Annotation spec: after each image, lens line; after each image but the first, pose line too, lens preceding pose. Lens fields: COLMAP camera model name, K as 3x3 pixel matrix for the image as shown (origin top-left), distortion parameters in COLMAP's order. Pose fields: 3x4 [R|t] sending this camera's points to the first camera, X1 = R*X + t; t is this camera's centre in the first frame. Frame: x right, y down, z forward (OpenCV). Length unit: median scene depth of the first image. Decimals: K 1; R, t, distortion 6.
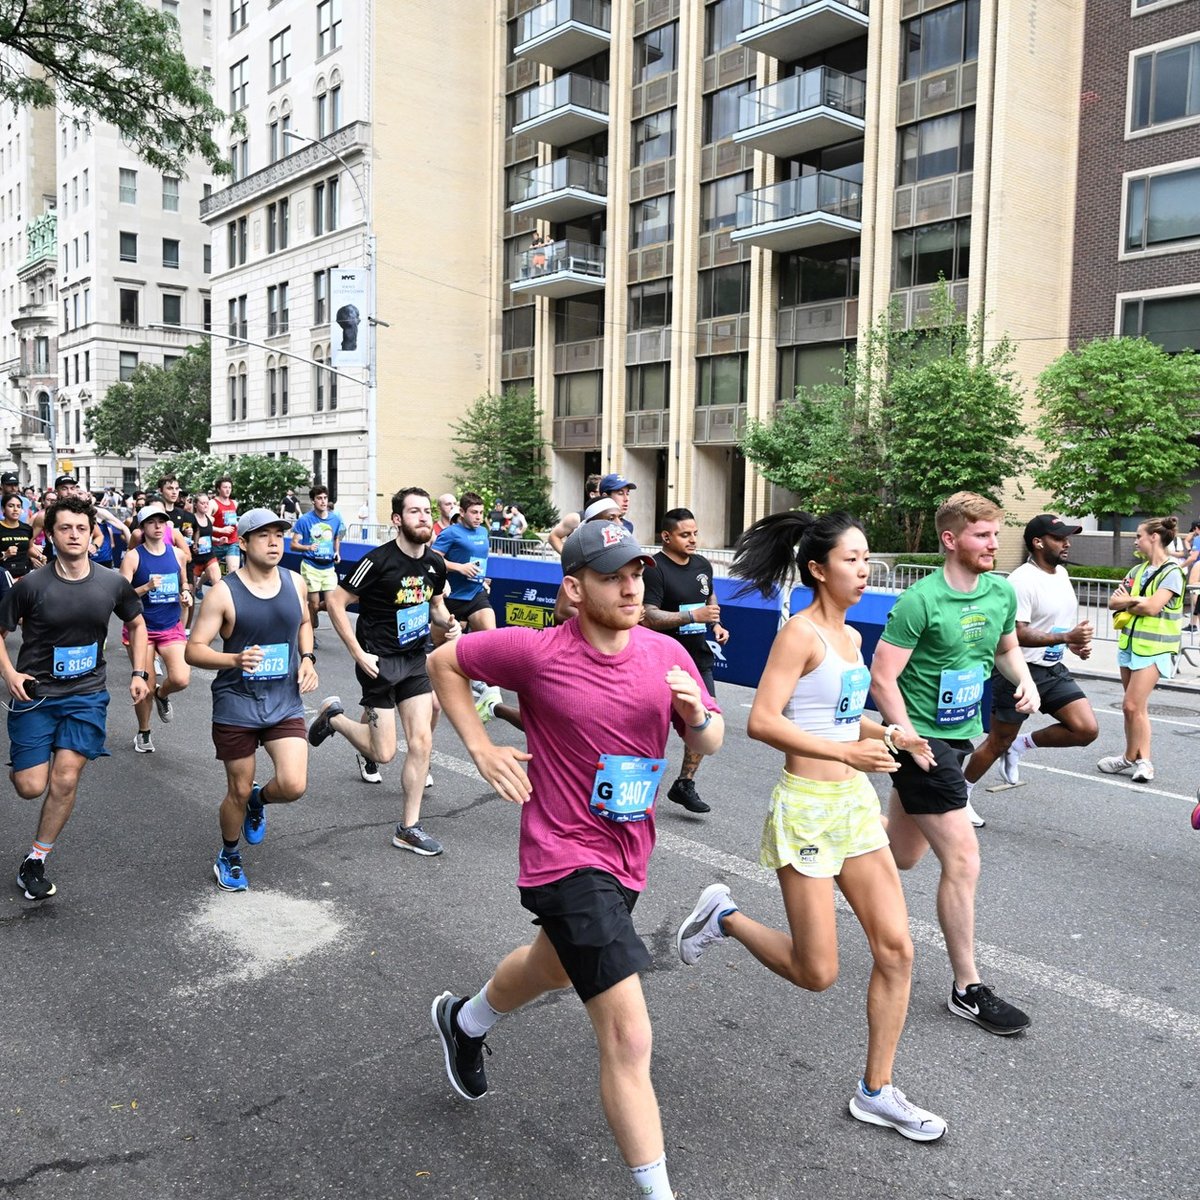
lens RADIAL K [[1139.0, 0, 600.0], [0, 1139.0, 600.0], [0, 0, 1]] dist [-0.001392, 0.002853]
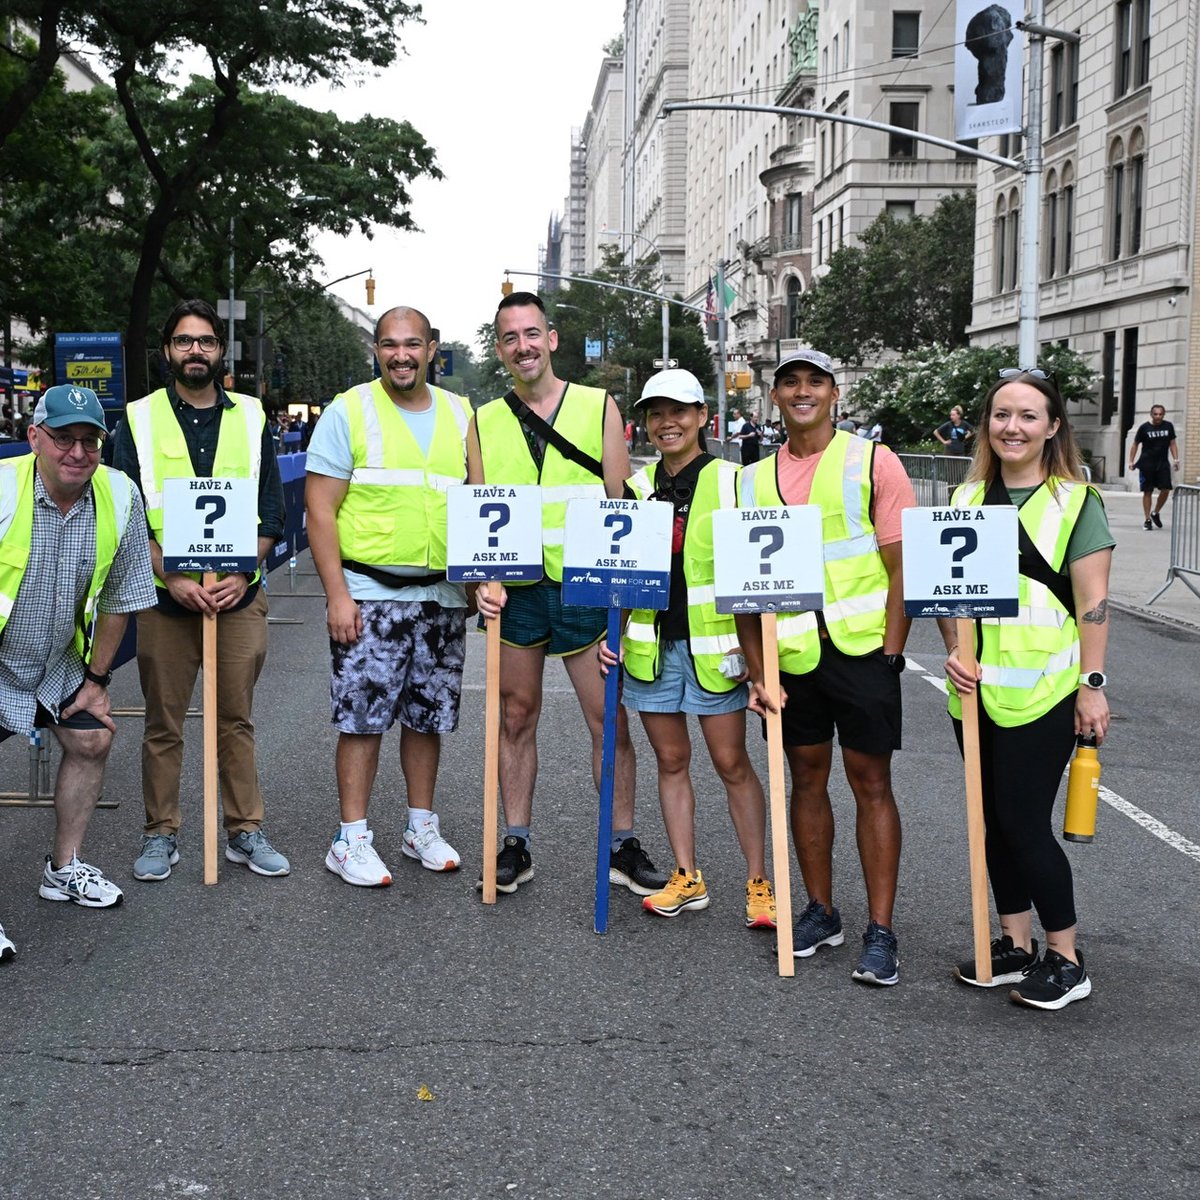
lens RADIAL K [[1740.4, 0, 600.0], [0, 1740.4, 600.0], [0, 0, 1]] dist [0.002866, 0.023343]
pose [[0.802020, 0.033611, -0.596350, 0.037719], [-0.030381, 0.999419, 0.015470, -0.005976], [0.596524, 0.005710, 0.802575, 0.124323]]
